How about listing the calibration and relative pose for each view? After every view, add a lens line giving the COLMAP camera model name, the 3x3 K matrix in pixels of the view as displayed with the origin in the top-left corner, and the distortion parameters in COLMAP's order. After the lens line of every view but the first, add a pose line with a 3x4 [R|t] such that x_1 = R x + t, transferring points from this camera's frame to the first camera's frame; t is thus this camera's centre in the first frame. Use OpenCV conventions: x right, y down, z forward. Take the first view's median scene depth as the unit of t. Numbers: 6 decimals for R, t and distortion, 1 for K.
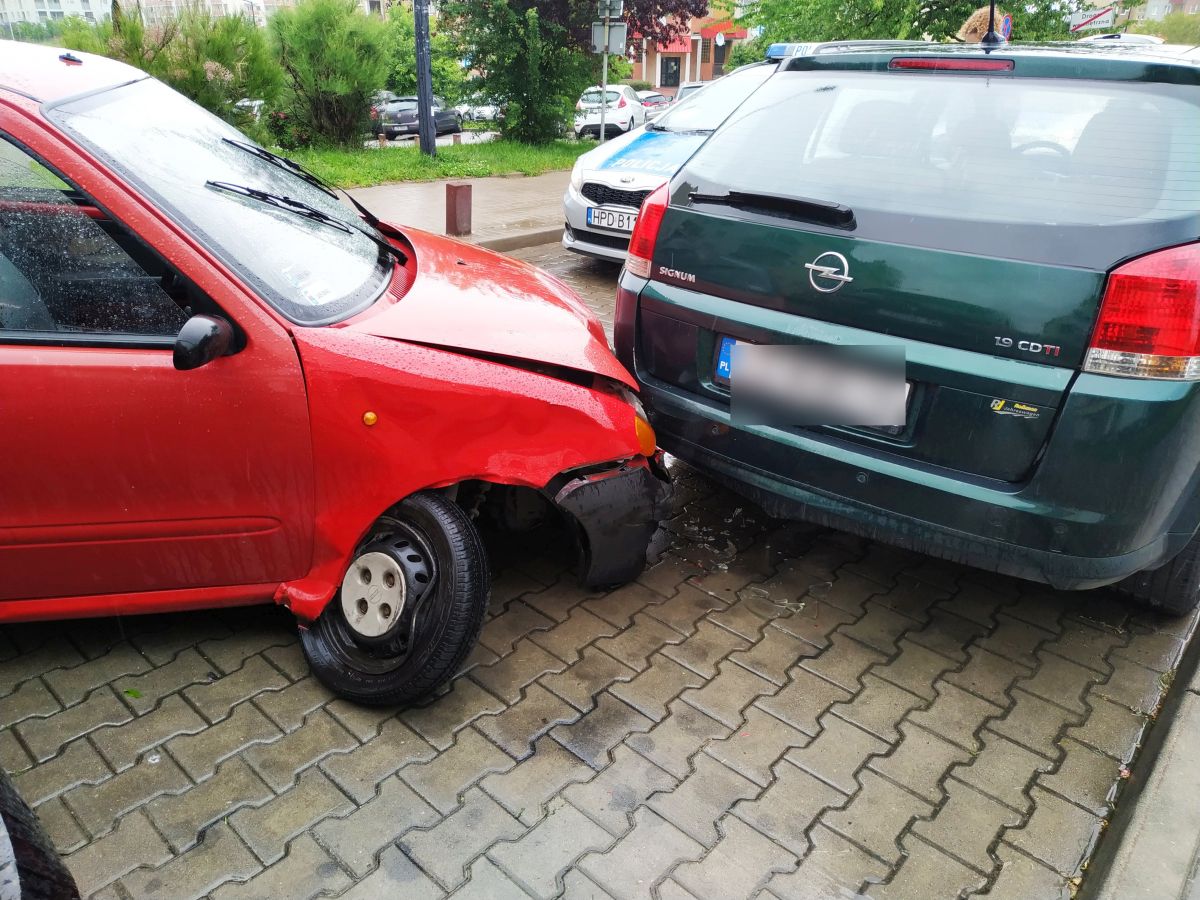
lens RADIAL K [[850.5, 0, 608.4], [0, 850.5, 450.3], [0, 0, 1]] dist [0.004706, -0.001620]
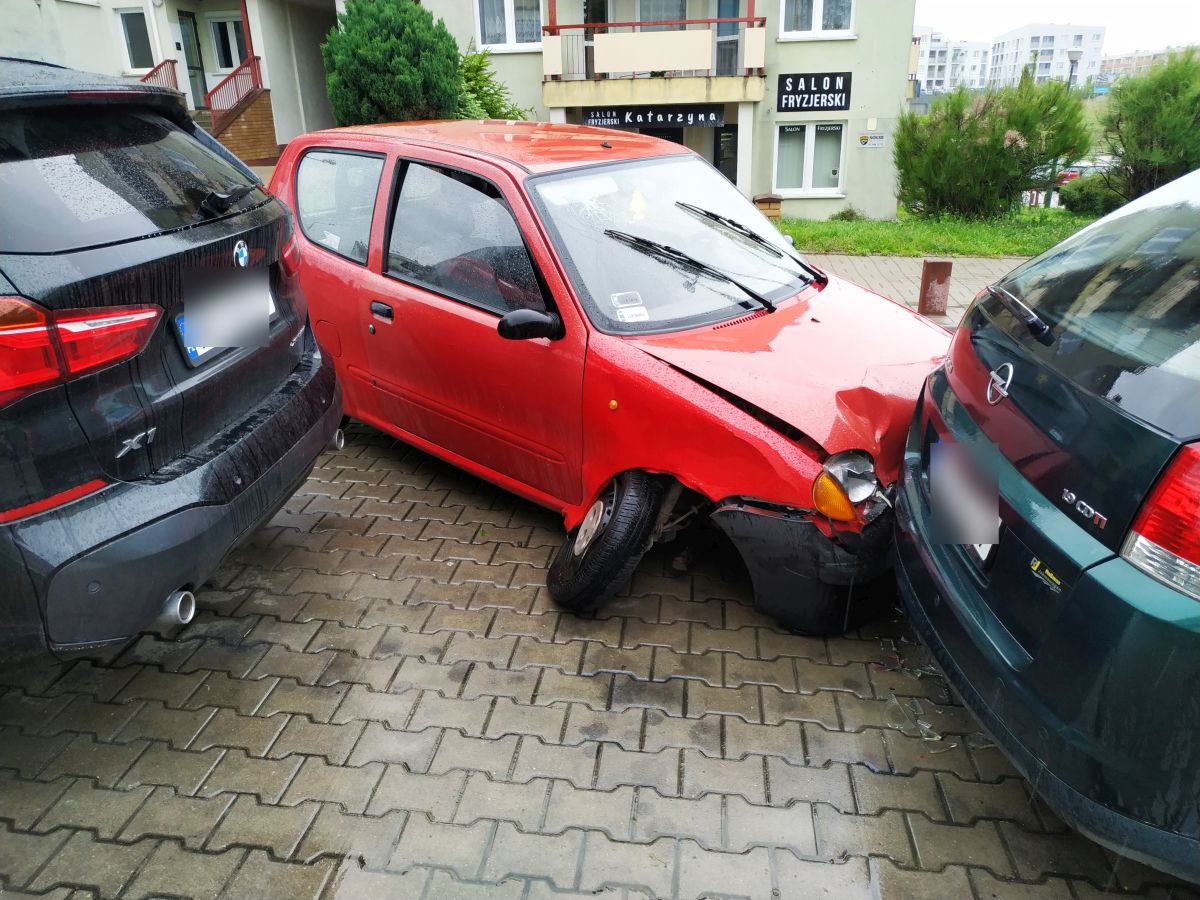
lens RADIAL K [[850.5, 0, 608.4], [0, 850.5, 450.3], [0, 0, 1]] dist [0.004706, -0.001620]
pose [[0.584540, 0.282436, -0.760620, 0.756856], [-0.329663, 0.939264, 0.095424, -0.092955], [0.741374, 0.194969, 0.642146, 0.113458]]
